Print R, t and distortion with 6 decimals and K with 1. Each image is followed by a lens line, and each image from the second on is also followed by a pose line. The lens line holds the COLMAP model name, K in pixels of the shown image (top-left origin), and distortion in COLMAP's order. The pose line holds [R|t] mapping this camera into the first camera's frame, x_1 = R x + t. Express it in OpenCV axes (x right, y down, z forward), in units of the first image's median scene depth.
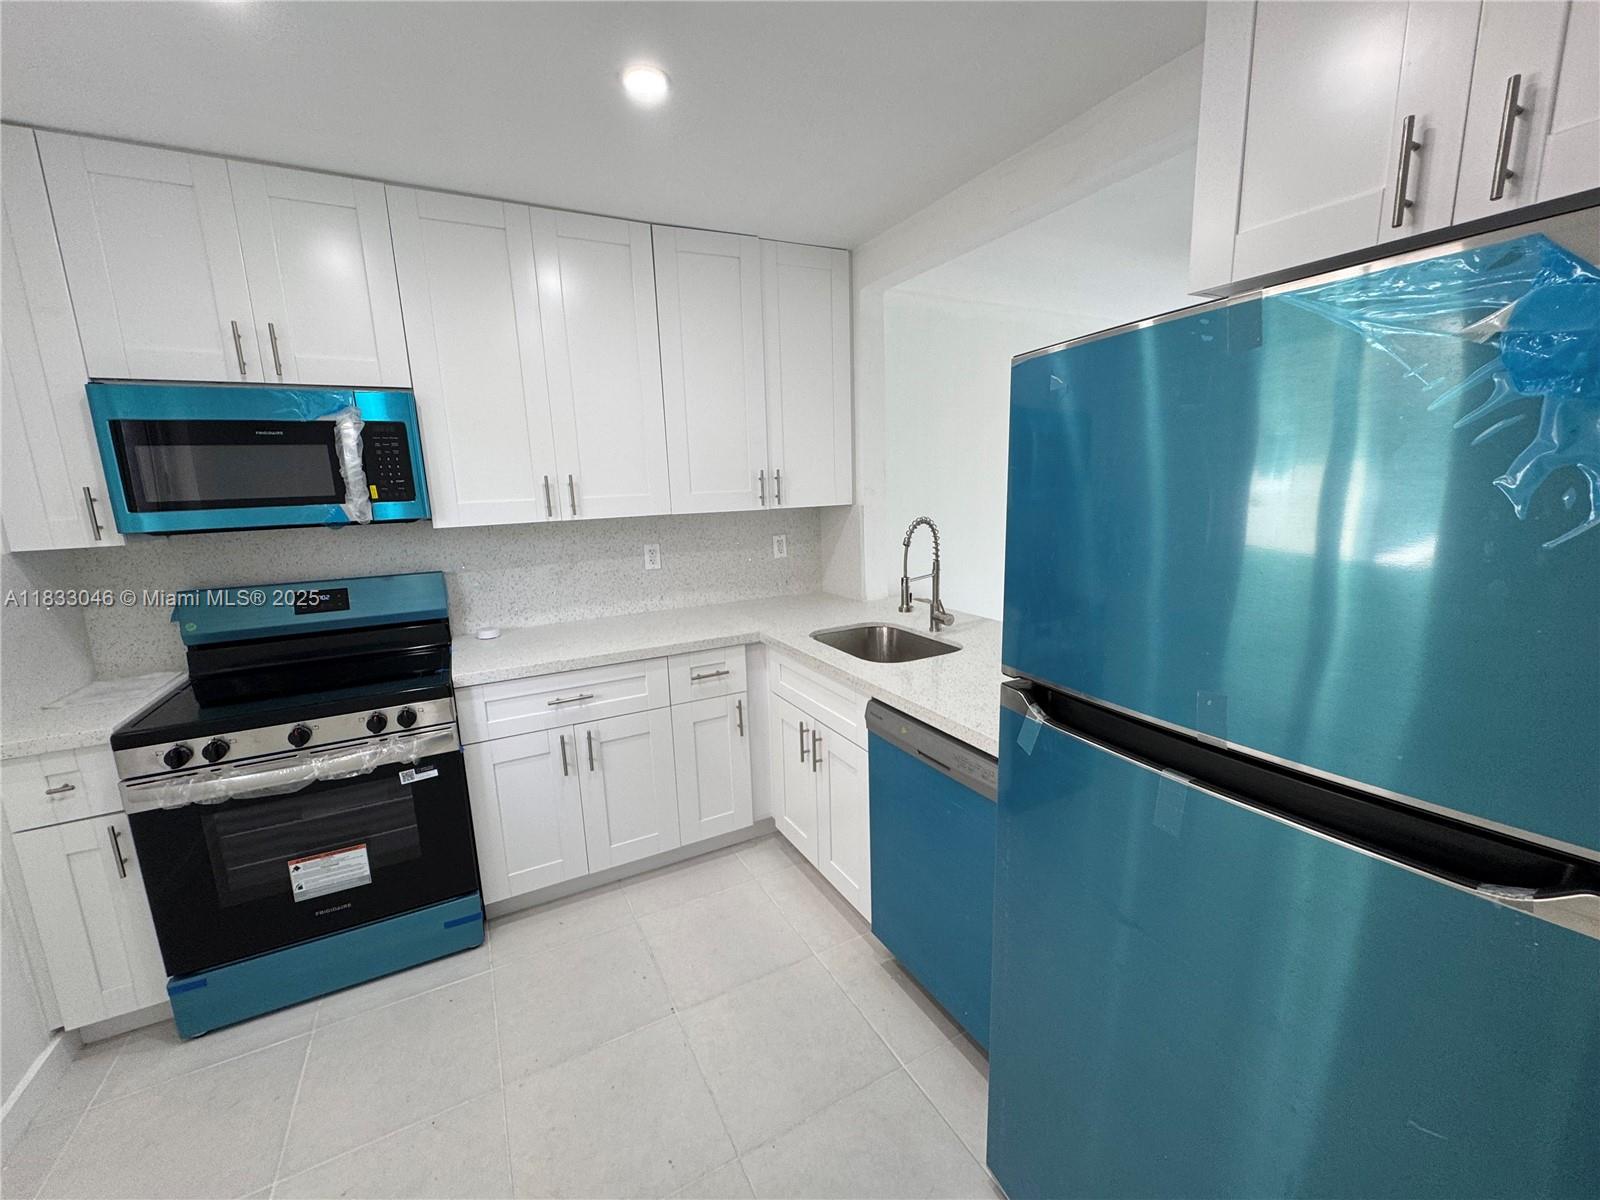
lens RADIAL K [[639.8, 0, 790.2], [0, 639.8, 593.1], [0, 0, 1]] dist [0.002254, 0.002669]
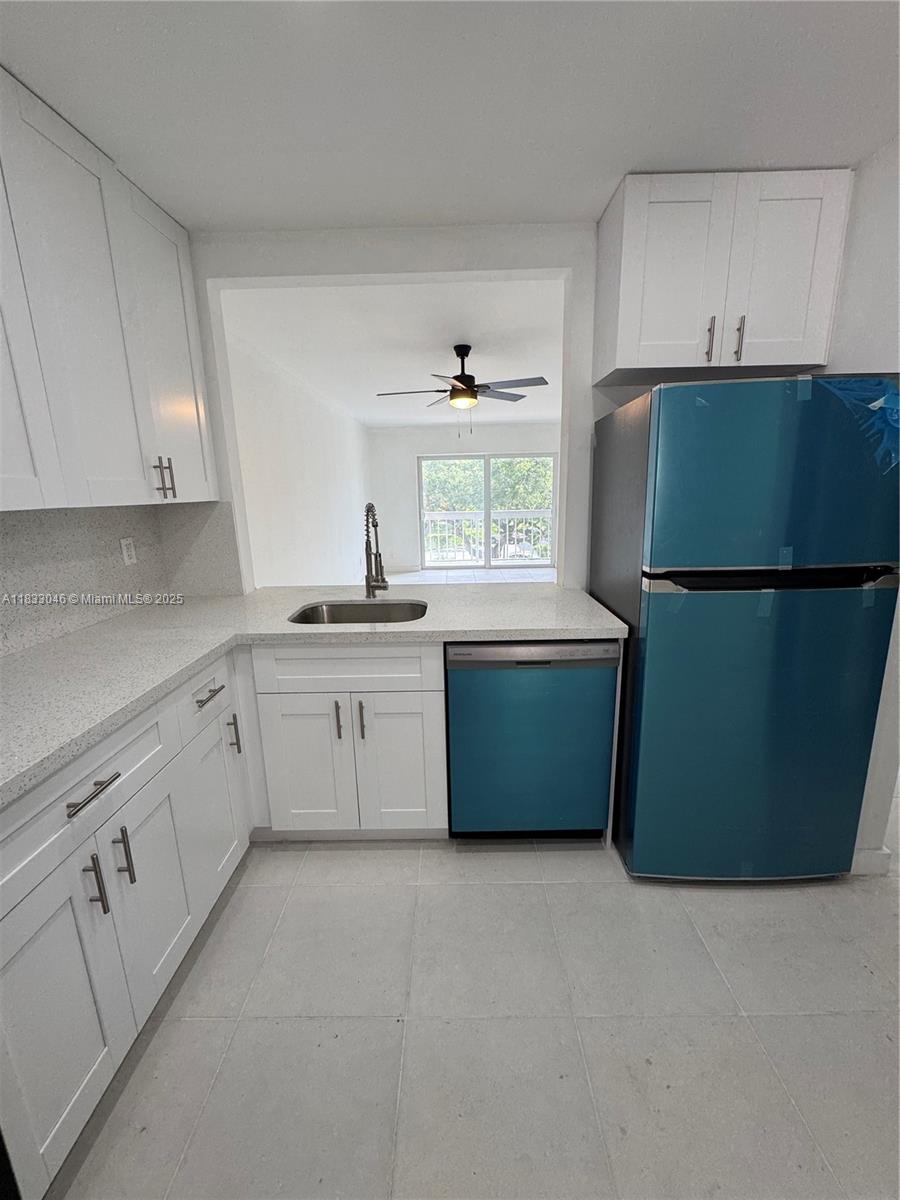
lens RADIAL K [[479.8, 0, 449.4], [0, 479.8, 595.2], [0, 0, 1]] dist [0.002254, 0.002669]
pose [[0.476606, -0.167457, 0.863021, -0.574079], [0.159695, 0.981849, 0.102323, -0.018747], [-0.864491, 0.089052, 0.494697, 0.469728]]
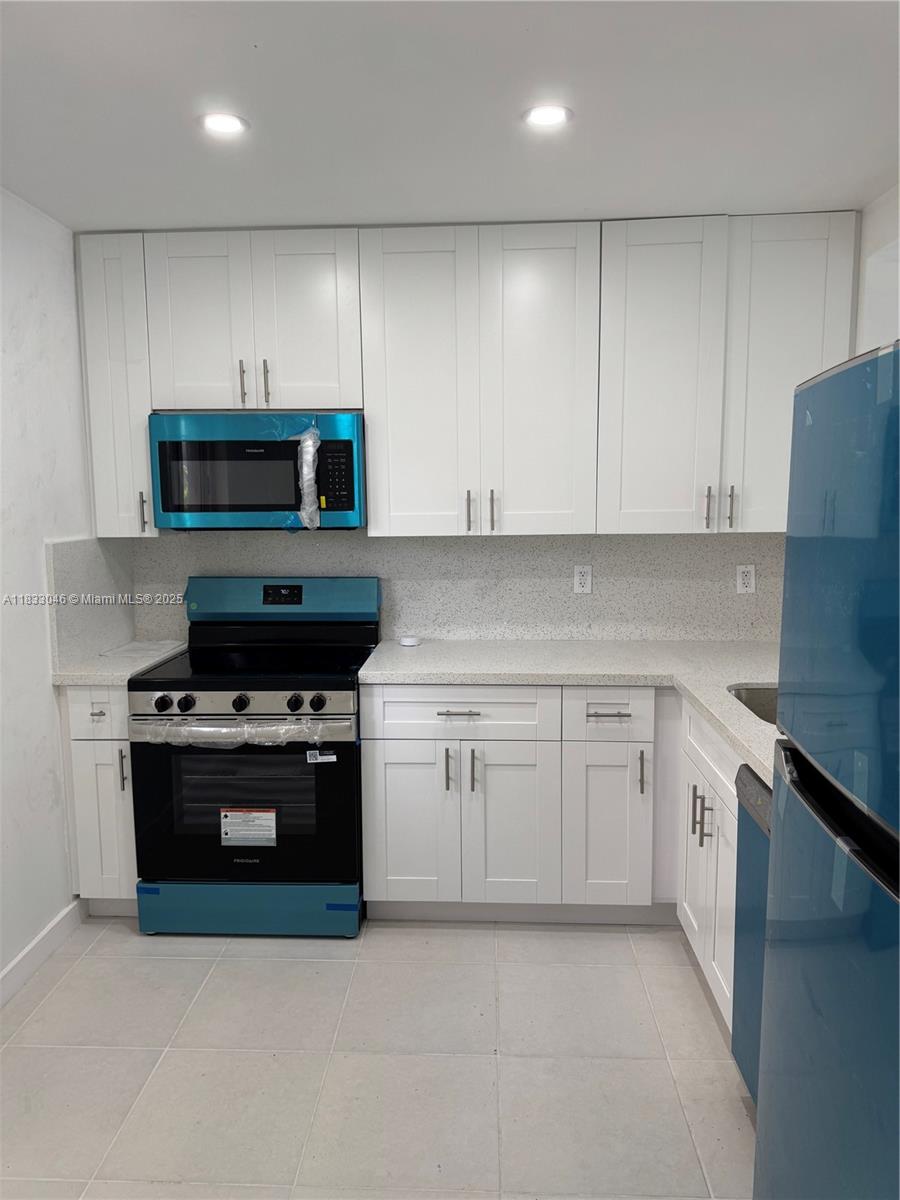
lens RADIAL K [[841.1, 0, 455.5], [0, 841.1, 589.2], [0, 0, 1]] dist [0.090168, -0.055316]
pose [[0.866124, 0.082675, -0.492943, 0.296831], [-0.106837, 0.994055, -0.020997, 0.001317], [0.488277, 0.070850, 0.869808, -0.165354]]
